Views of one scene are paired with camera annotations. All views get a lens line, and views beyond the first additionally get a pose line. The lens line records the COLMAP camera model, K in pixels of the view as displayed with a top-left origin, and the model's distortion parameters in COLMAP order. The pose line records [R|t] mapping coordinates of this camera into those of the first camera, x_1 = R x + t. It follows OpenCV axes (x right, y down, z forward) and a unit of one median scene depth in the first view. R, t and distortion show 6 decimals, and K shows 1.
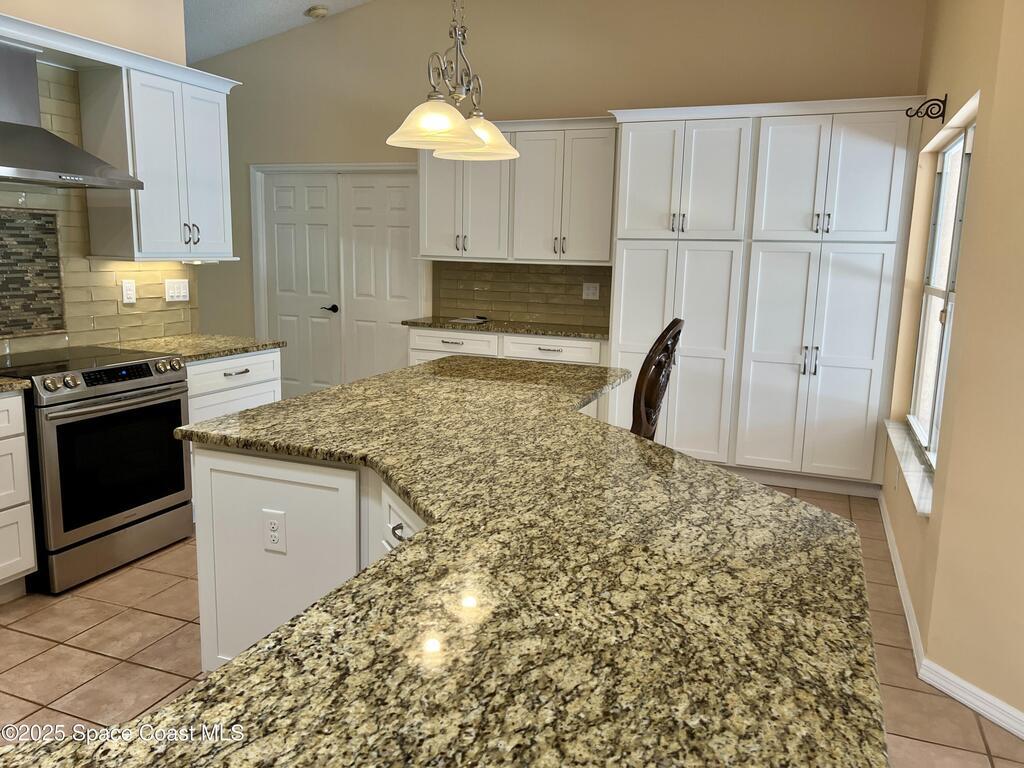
lens RADIAL K [[769.3, 0, 513.9], [0, 769.3, 387.2], [0, 0, 1]] dist [0.071824, -0.077084]
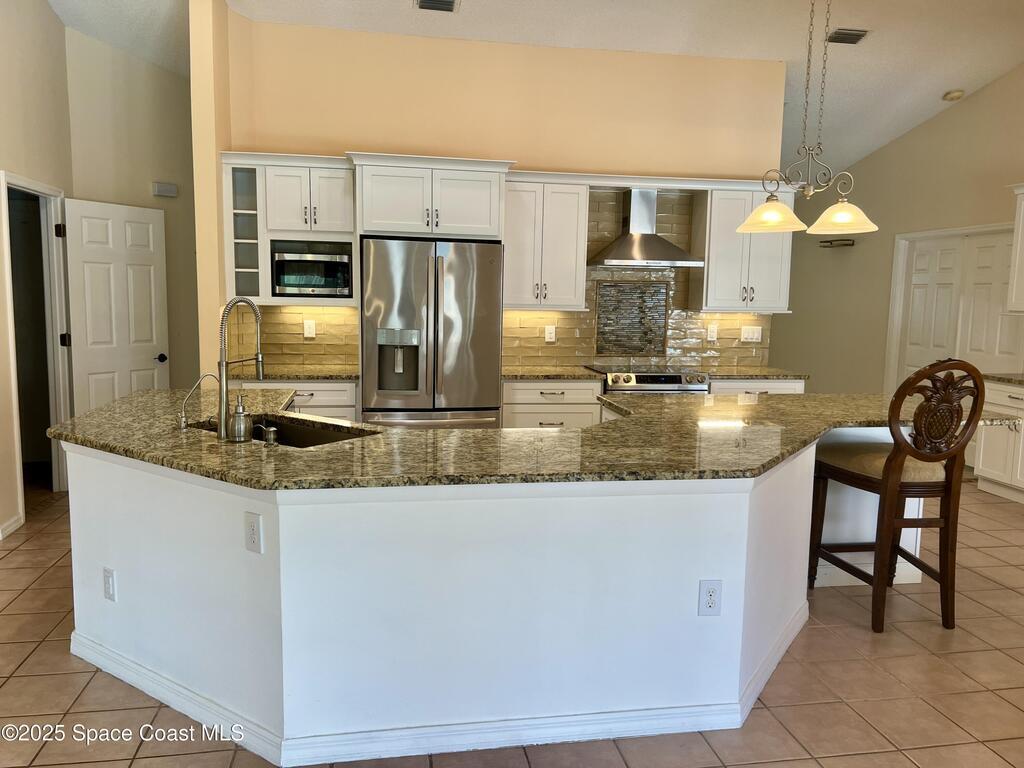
lens RADIAL K [[769.3, 0, 513.9], [0, 769.3, 387.2], [0, 0, 1]] dist [0.071824, -0.077084]
pose [[0.532370, 0.085784, -0.842154, 0.517874], [-0.155427, 0.987844, 0.002370, 0.032227], [0.832121, 0.129632, 0.539232, -0.093286]]
